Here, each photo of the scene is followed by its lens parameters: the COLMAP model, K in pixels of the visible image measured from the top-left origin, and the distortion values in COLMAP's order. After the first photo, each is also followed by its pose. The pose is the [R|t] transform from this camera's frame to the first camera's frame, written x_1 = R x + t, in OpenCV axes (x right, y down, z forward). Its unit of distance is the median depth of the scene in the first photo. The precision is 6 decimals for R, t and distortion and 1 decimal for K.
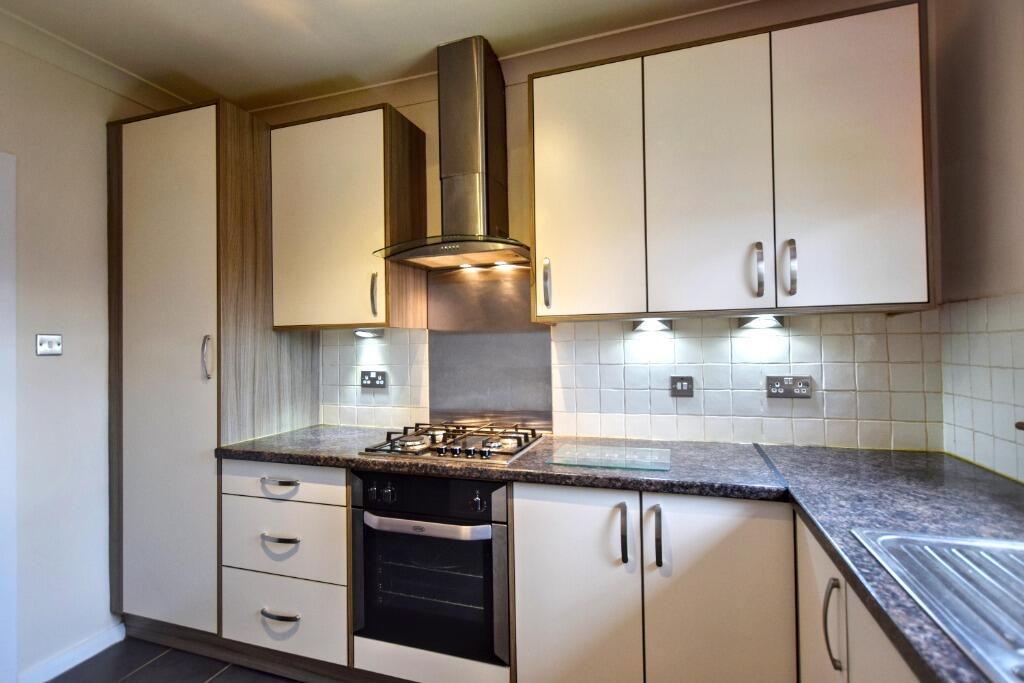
lens RADIAL K [[487.6, 0, 514.0], [0, 487.6, 341.0], [0, 0, 1]] dist [0.003168, -0.000532]
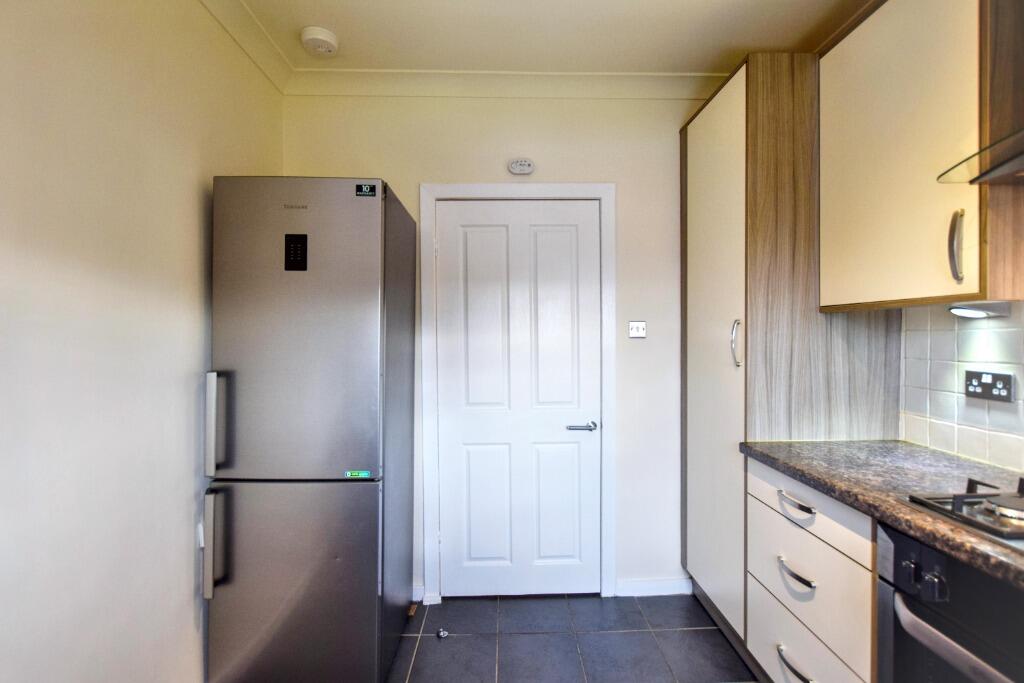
lens RADIAL K [[487.6, 0, 512.9], [0, 487.6, 341.4], [0, 0, 1]] dist [0.003168, -0.000532]
pose [[0.345002, 0.024368, -0.938285, 0.090199], [0.012107, 0.999464, 0.030408, -0.003672], [0.938524, -0.021851, 0.344523, 0.253531]]
